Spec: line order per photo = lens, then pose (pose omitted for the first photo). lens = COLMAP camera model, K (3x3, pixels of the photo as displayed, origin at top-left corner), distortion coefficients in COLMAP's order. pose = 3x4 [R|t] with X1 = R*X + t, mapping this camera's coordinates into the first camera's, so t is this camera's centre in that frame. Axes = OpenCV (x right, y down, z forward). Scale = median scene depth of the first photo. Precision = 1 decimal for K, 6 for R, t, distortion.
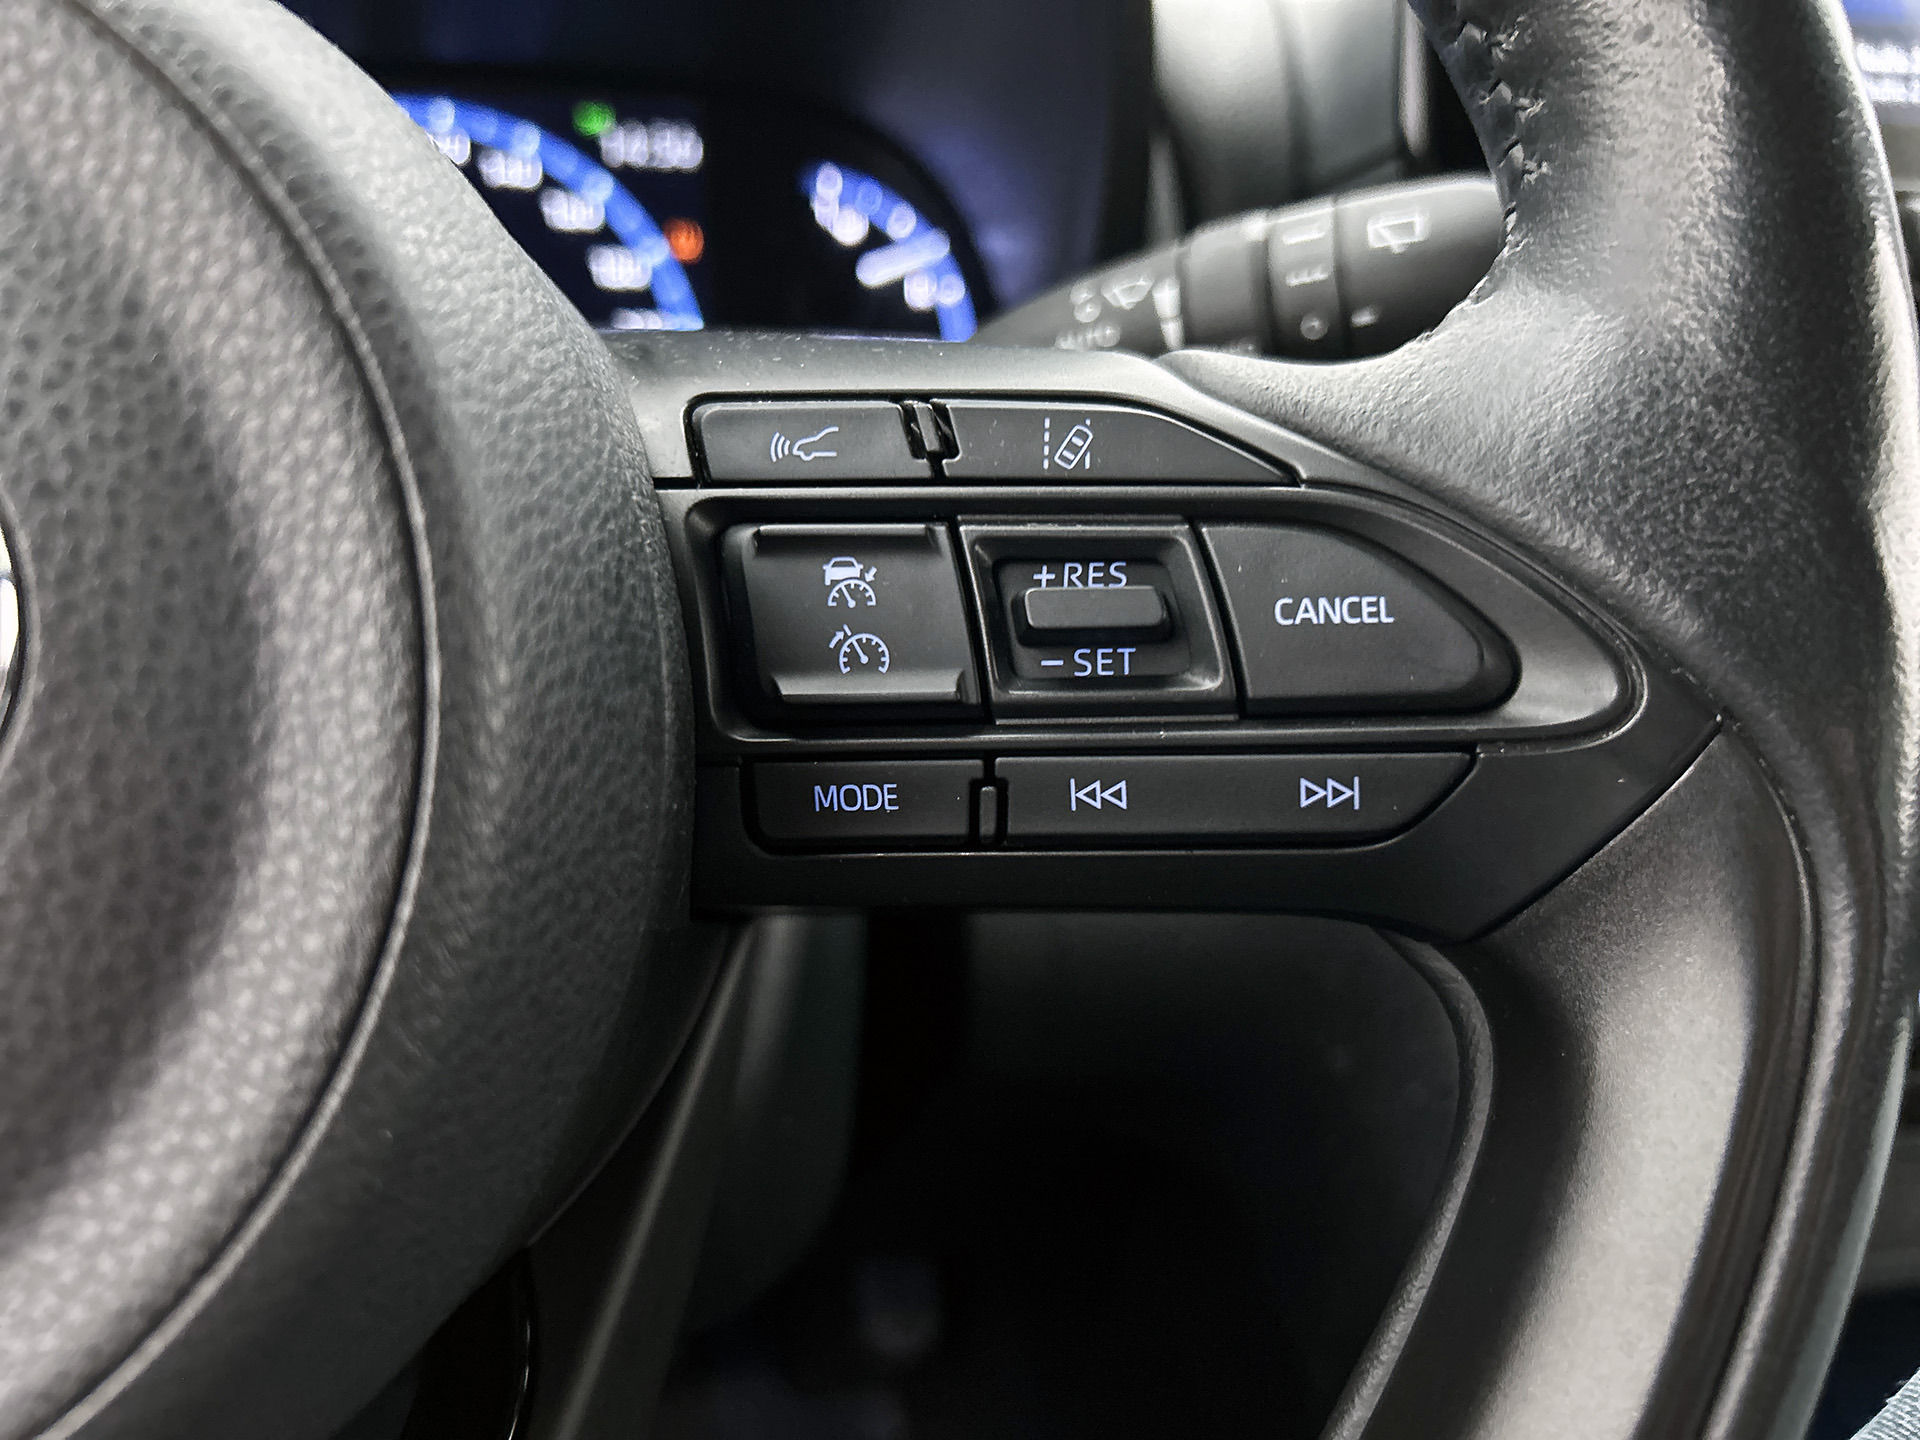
lens RADIAL K [[1392.4, 0, 960.0], [0, 1392.4, 720.0], [0, 0, 1]] dist [0.038850, -0.104644]
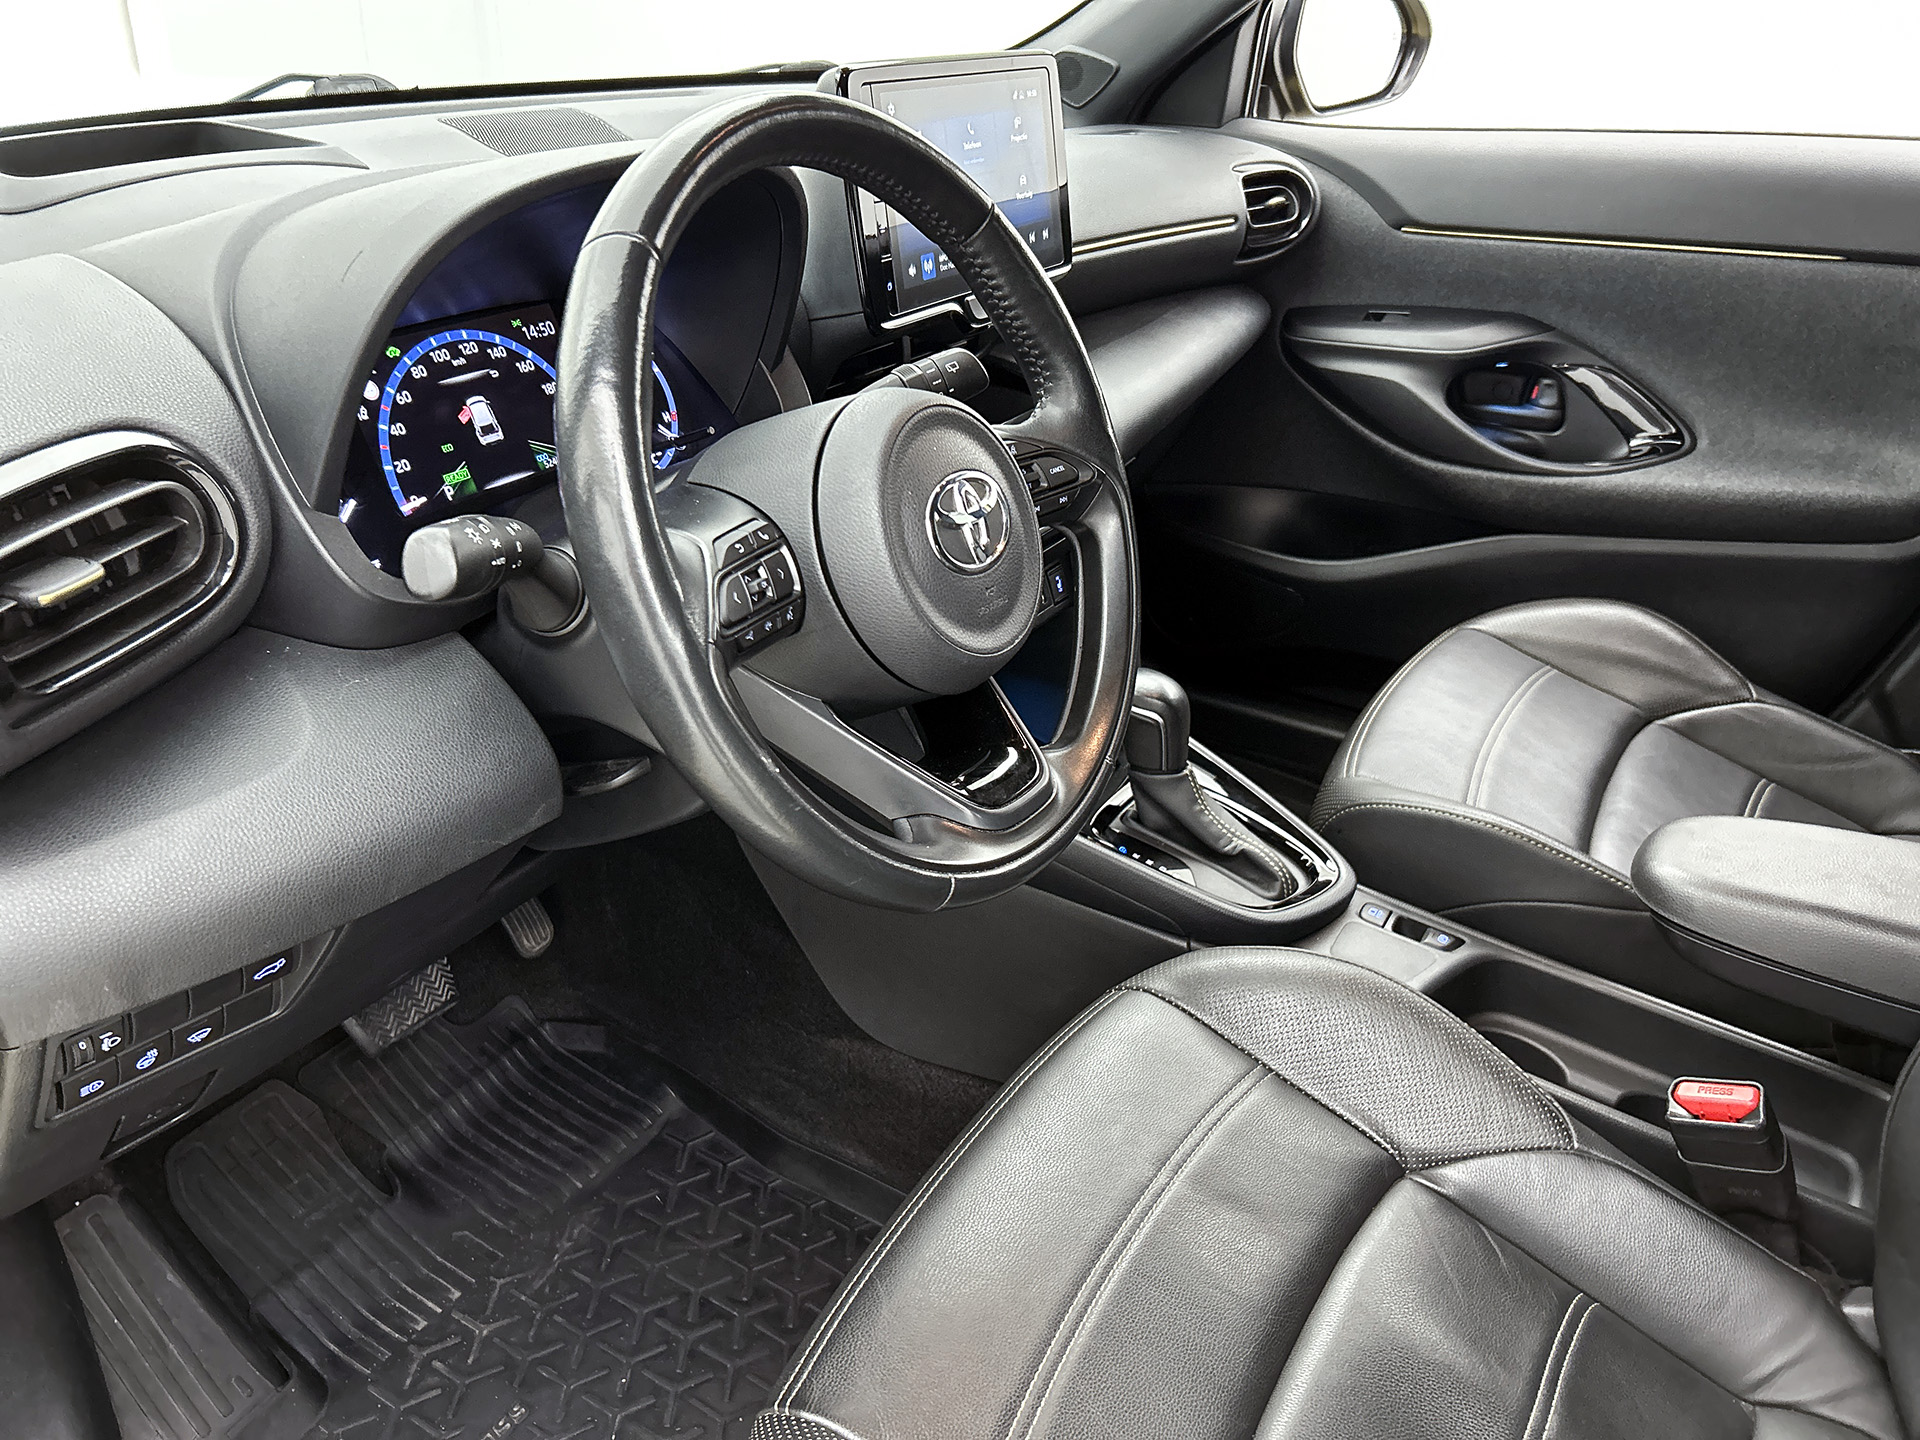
lens RADIAL K [[1402.3, 0, 960.0], [0, 1402.3, 720.0], [0, 0, 1]] dist [0.004345, -0.003932]
pose [[0.684612, -0.328881, 0.650495, -3.919747], [0.229652, 0.944295, 0.235725, -0.531063], [-0.691785, -0.011993, 0.722004, -3.044510]]
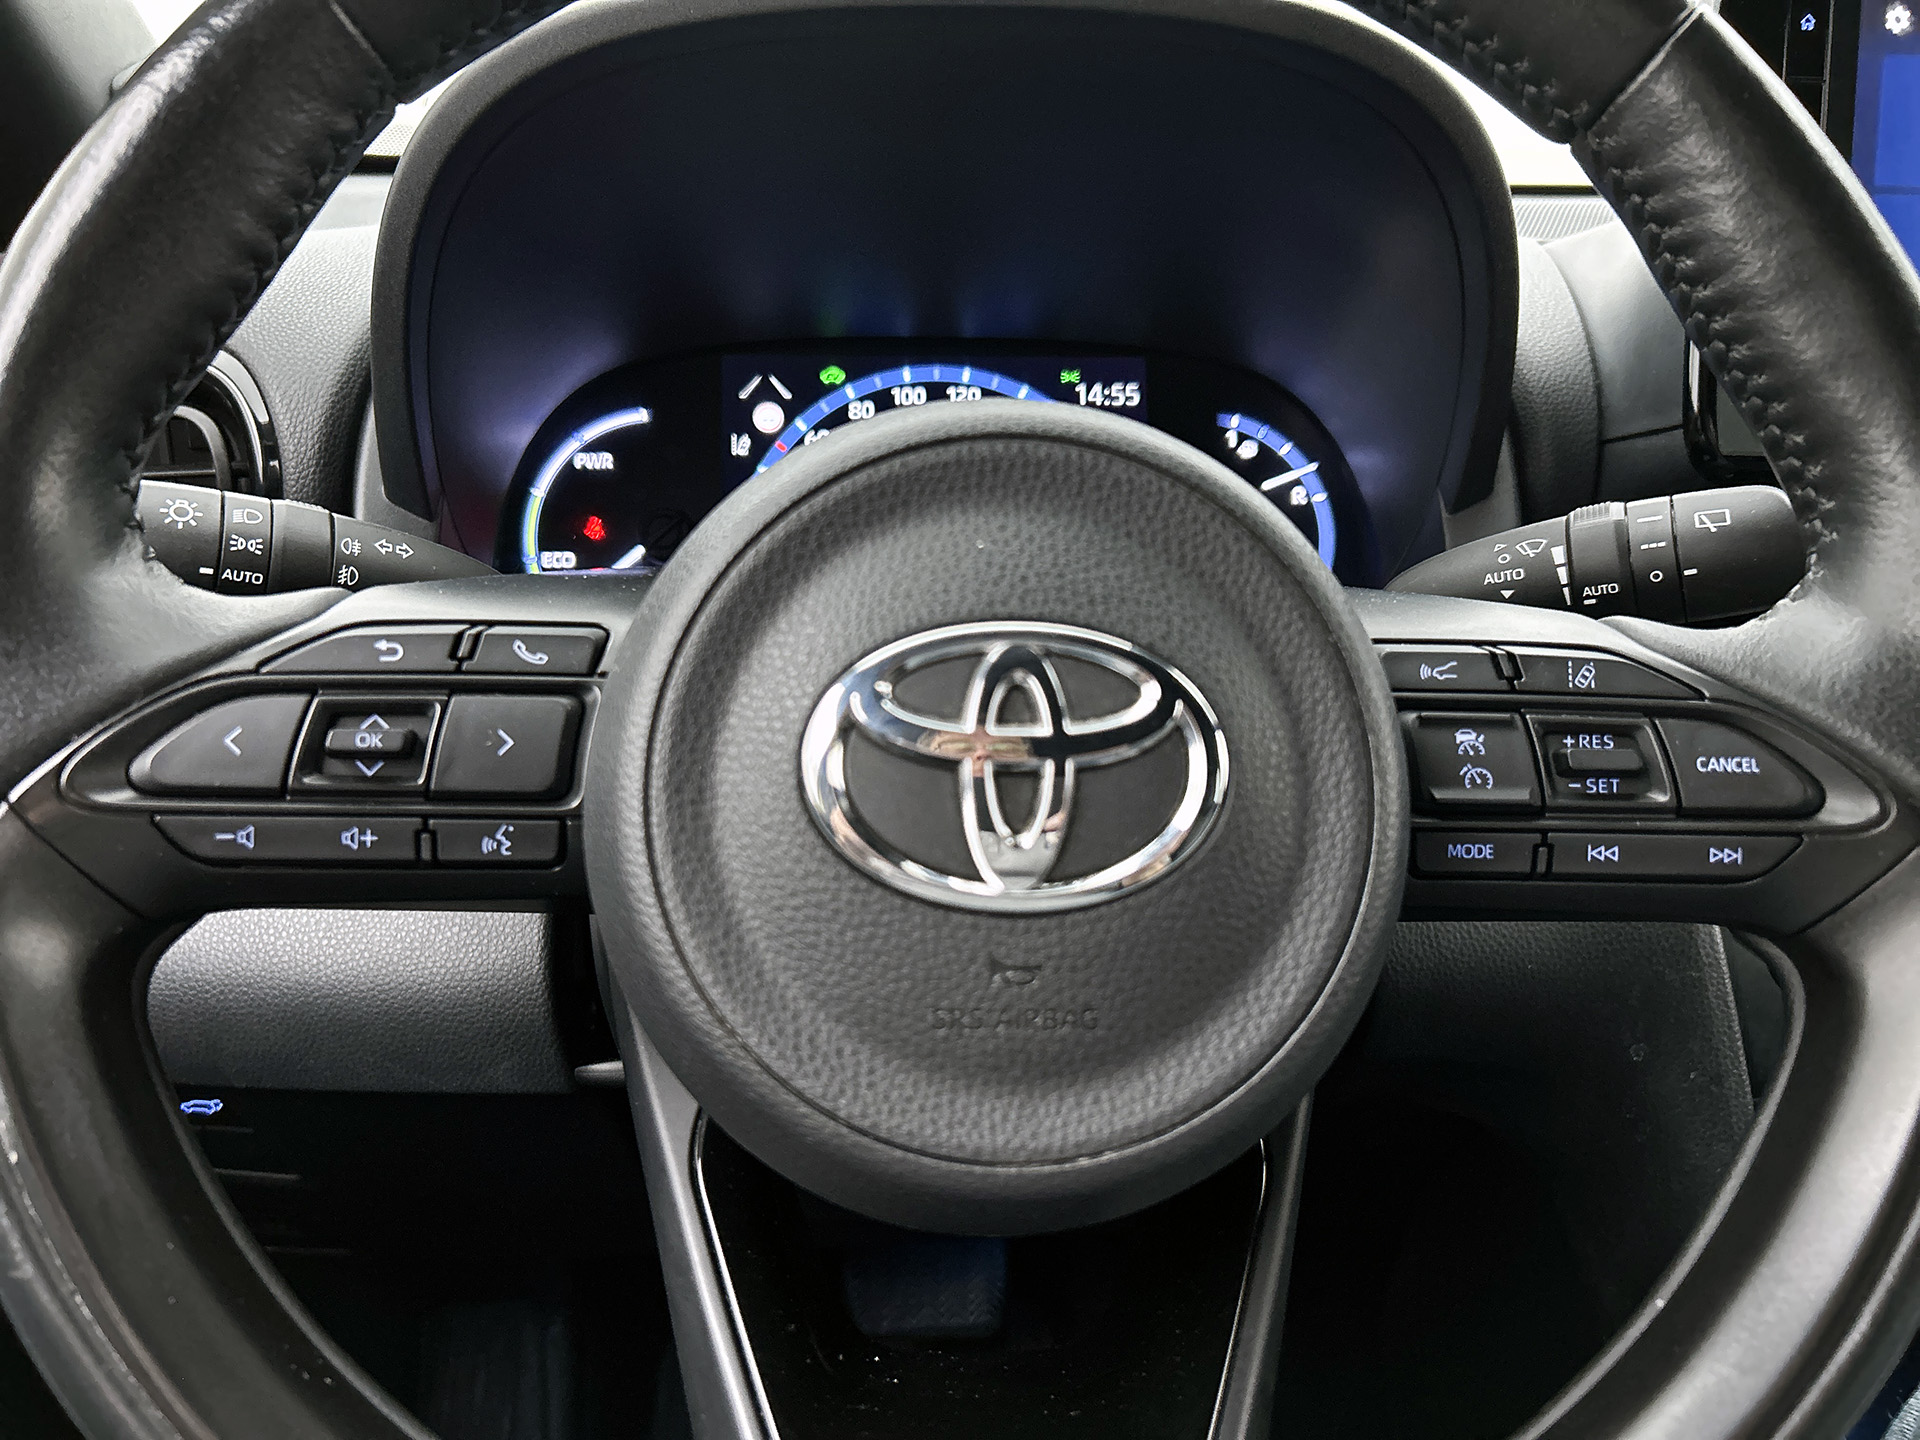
lens RADIAL K [[1402.3, 0, 960.0], [0, 1402.3, 720.0], [0, 0, 1]] dist [0.004345, -0.003932]
pose [[0.995432, 0.024444, -0.092288, -0.635526], [-0.029393, 0.998180, -0.052656, -0.003843], [0.090833, 0.055128, 0.994339, -1.089975]]
